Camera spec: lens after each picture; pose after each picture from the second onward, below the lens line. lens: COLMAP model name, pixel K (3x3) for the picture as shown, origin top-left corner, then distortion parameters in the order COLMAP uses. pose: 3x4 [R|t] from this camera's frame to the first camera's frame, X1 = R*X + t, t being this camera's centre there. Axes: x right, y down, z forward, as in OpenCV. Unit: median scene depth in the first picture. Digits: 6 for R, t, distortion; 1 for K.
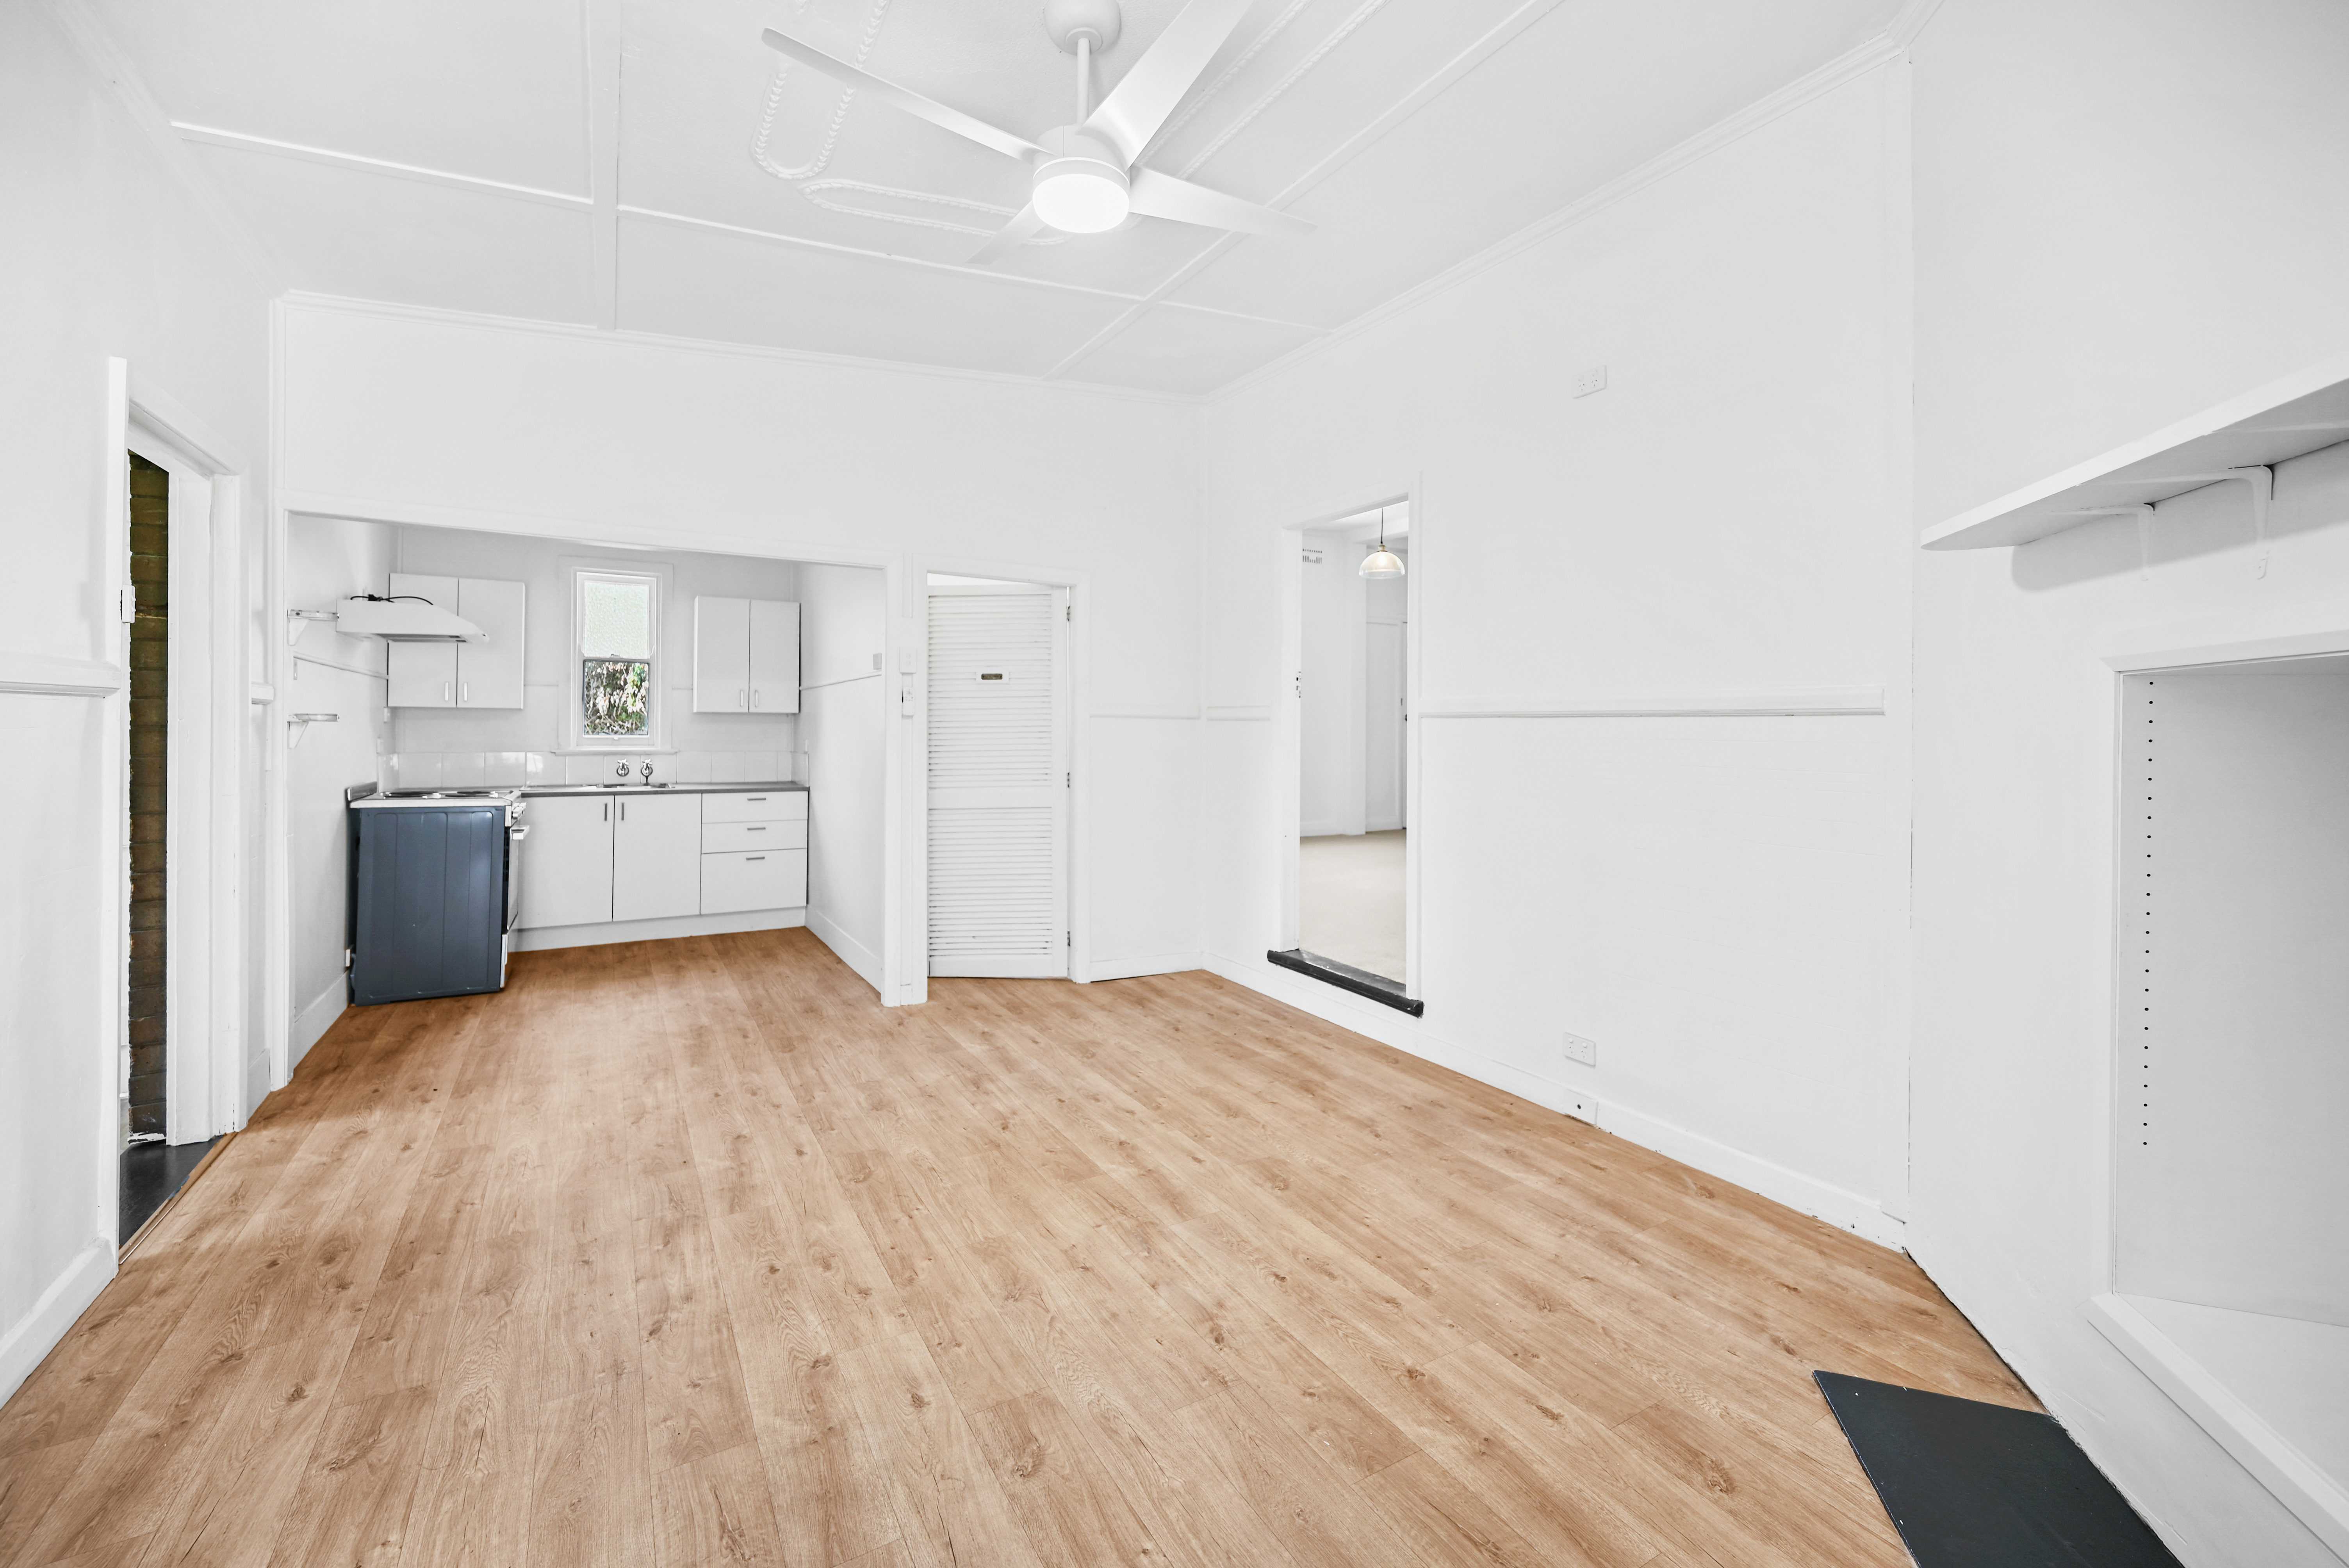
lens RADIAL K [[950.5, 0, 1254.2], [0, 950.5, 819.8], [0, 0, 1]] dist [-0.028209, 0.000480]
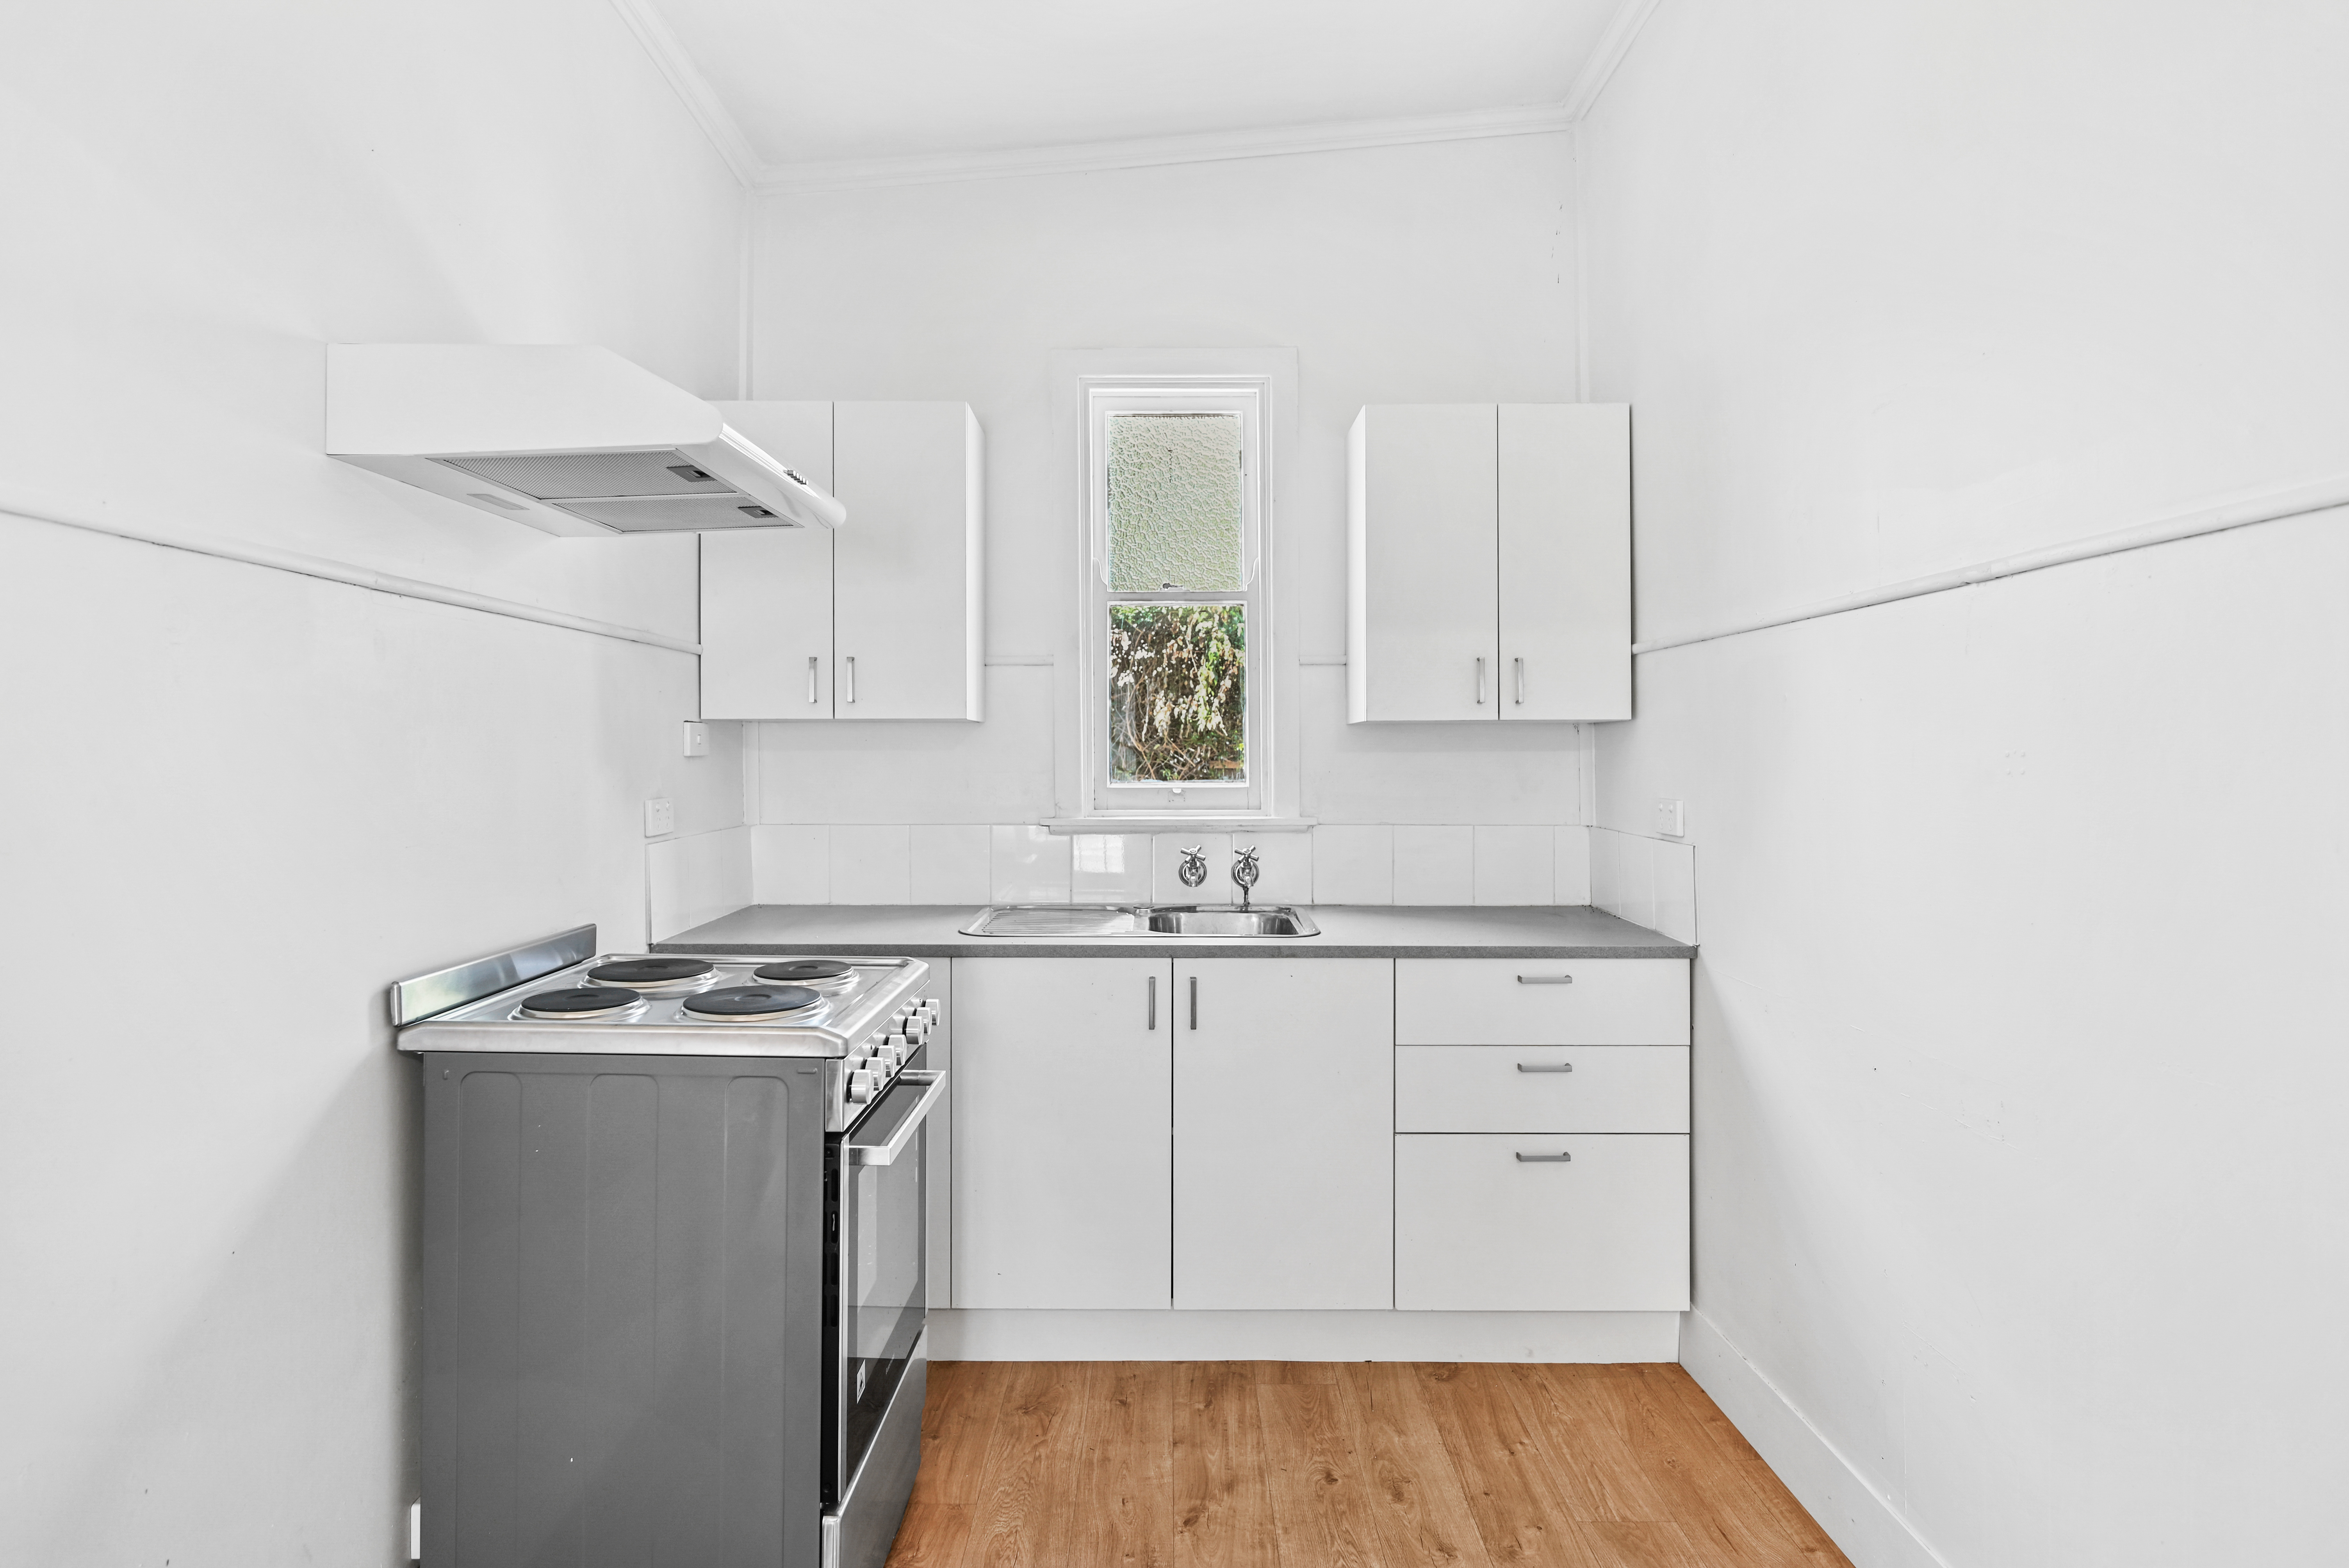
lens RADIAL K [[1221.0, 0, 1174.5], [0, 1221.0, 784.0], [0, 0, 1]] dist [0.000720, 0.000084]
pose [[0.825451, -0.004321, -0.564457, -0.071604], [-0.033805, 0.997798, -0.057073, -0.010850], [0.563461, 0.066193, 0.823487, 0.104904]]
